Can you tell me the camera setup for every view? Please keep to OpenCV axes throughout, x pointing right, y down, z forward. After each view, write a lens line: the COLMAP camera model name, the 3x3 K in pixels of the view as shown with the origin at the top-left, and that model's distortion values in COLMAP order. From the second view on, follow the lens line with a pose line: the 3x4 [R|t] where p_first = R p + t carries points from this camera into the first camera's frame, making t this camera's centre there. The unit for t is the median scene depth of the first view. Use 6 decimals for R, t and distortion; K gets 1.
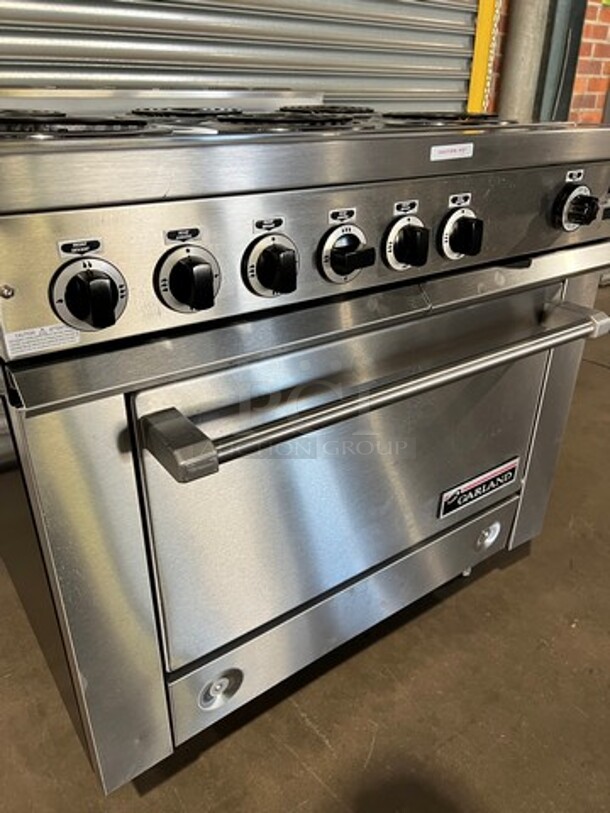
lens RADIAL K [[615.3, 0, 306.0], [0, 615.3, 411.8], [0, 0, 1]] dist [0.012587, -0.025313]
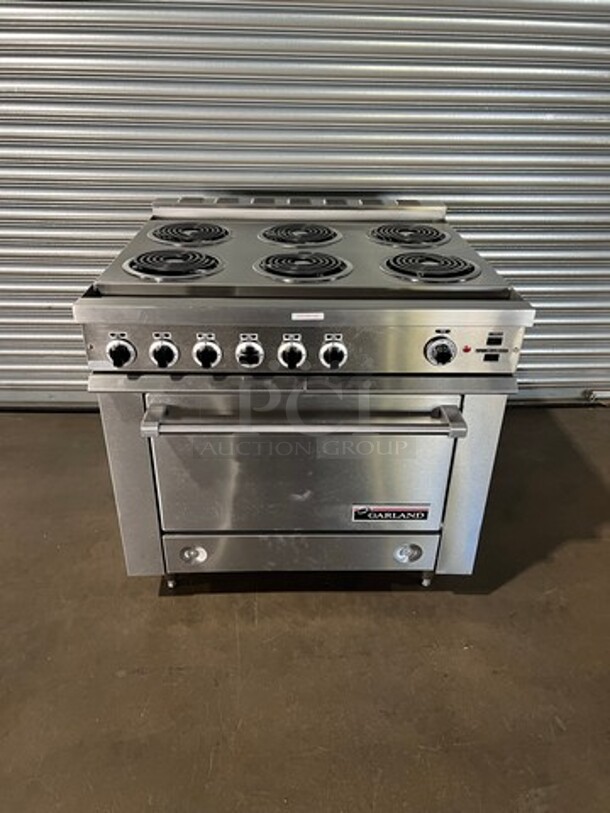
lens RADIAL K [[615.3, 0, 305.3], [0, 615.3, 404.0], [0, 0, 1]] dist [0.012587, -0.025313]
pose [[0.819073, 0.273774, -0.504151, 0.780278], [-0.268681, 0.959512, 0.084538, -0.196831], [0.506883, 0.066213, 0.859468, -0.386022]]
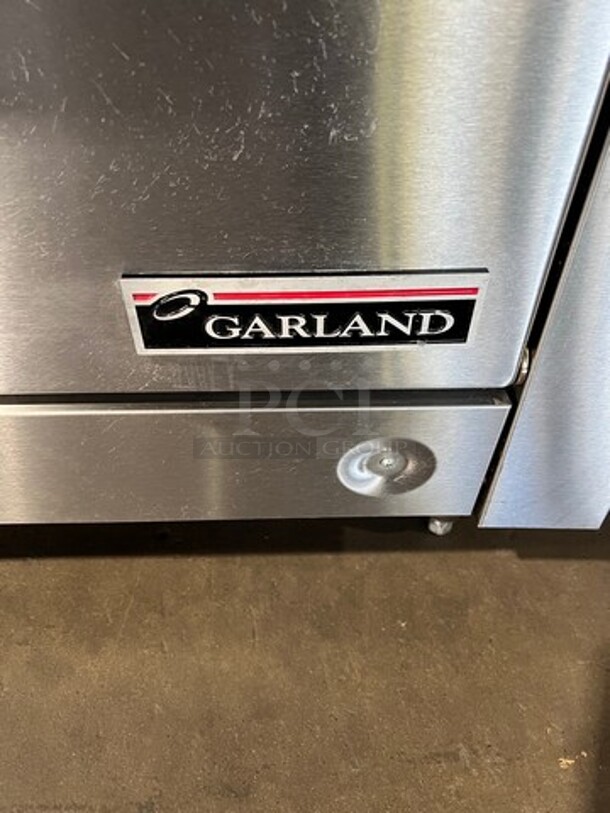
lens RADIAL K [[615.3, 0, 303.8], [0, 615.3, 405.9], [0, 0, 1]] dist [0.012587, -0.025313]
pose [[0.818866, 0.380941, -0.429352, 0.438077], [-0.256246, 0.911960, 0.320417, 0.060411], [0.513612, -0.152359, 0.844387, 0.708625]]
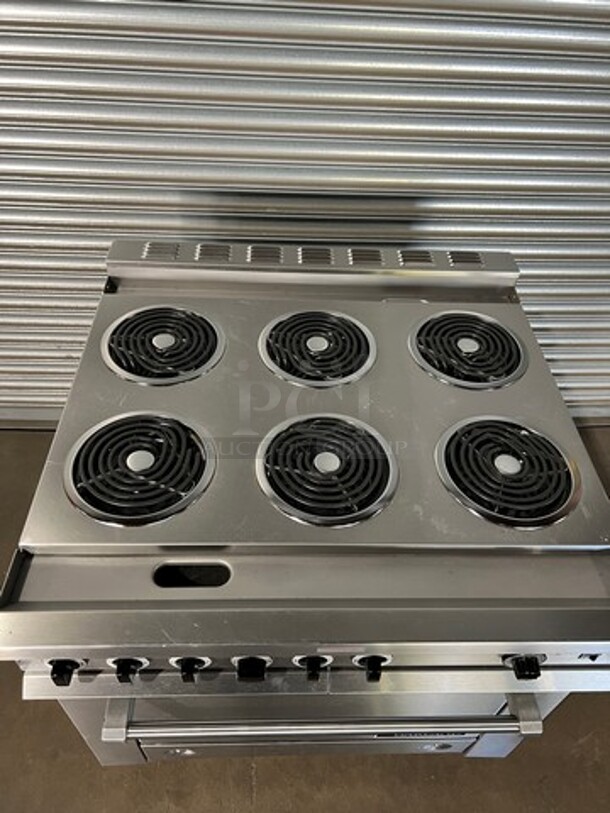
lens RADIAL K [[615.3, 0, 304.2], [0, 615.3, 402.7], [0, 0, 1]] dist [0.012587, -0.025313]
pose [[0.825459, 0.426221, -0.370072, 0.261381], [-0.294969, 0.884694, 0.360984, -0.806195], [0.481259, -0.188818, 0.856001, -0.017975]]
